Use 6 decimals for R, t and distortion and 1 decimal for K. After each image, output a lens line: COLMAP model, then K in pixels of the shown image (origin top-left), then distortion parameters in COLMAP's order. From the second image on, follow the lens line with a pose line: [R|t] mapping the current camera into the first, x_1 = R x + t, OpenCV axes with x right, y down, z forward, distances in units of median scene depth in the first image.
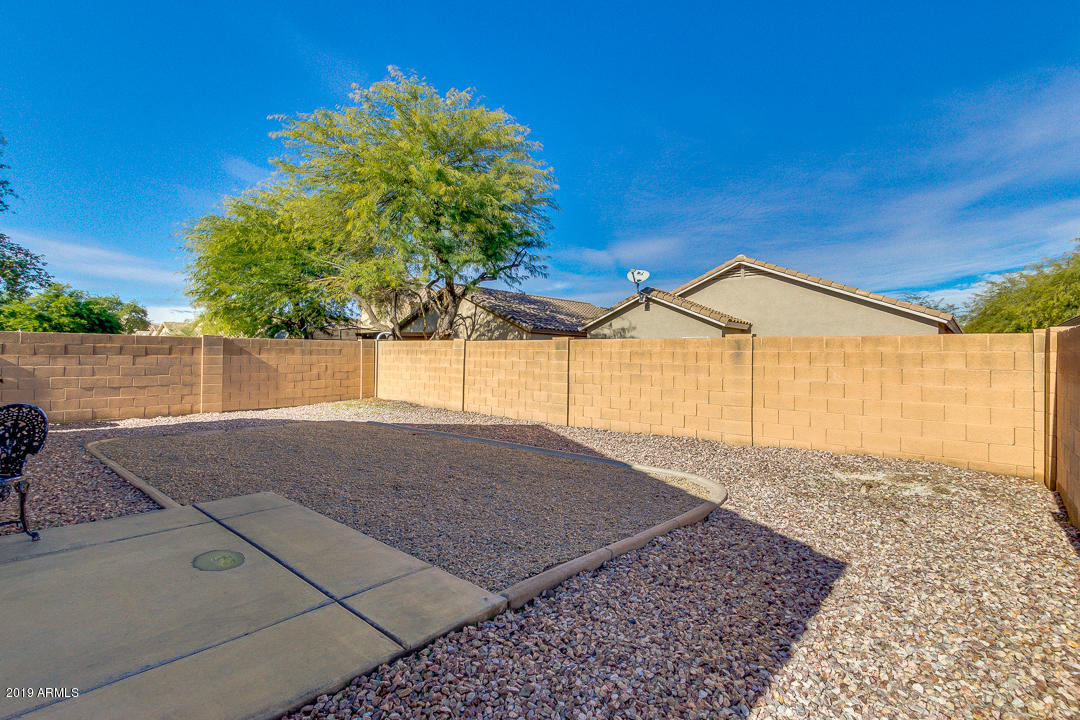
lens RADIAL K [[499.6, 0, 535.1], [0, 499.6, 358.0], [0, 0, 1]] dist [0.007517, -0.004587]
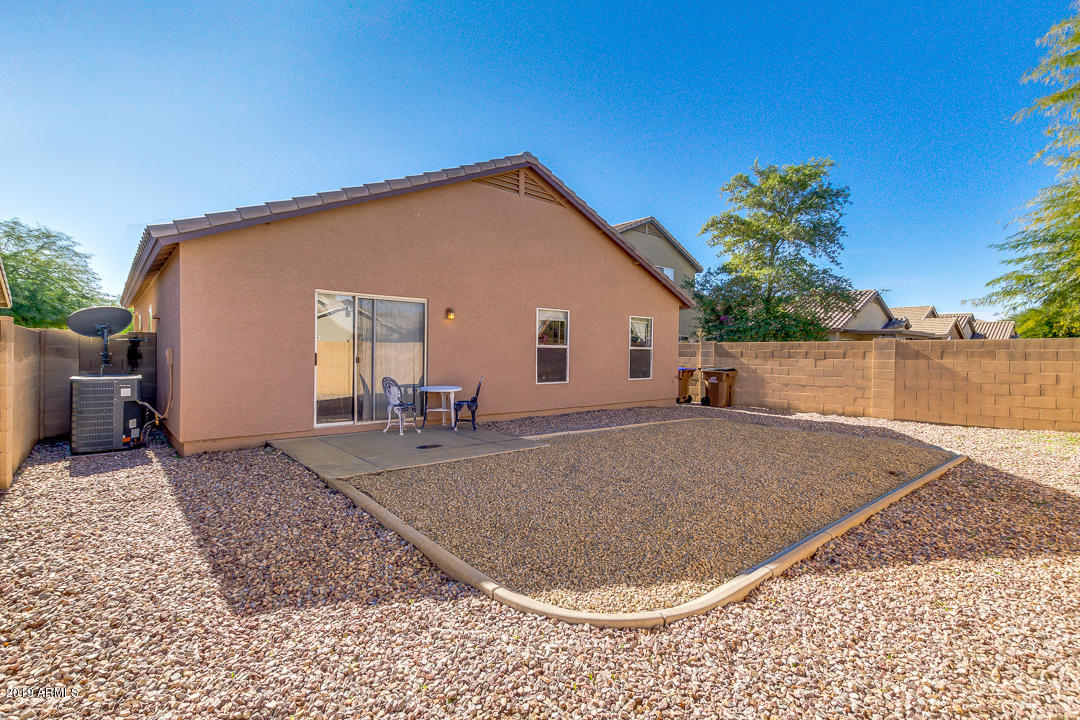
lens RADIAL K [[499.6, 0, 536.4], [0, 499.6, 356.3], [0, 0, 1]] dist [0.007517, -0.004587]
pose [[-0.125590, -0.001698, -0.992081, 0.408384], [-0.012148, 0.999926, -0.000174, -0.003249], [0.992008, 0.012030, -0.125601, 0.467649]]
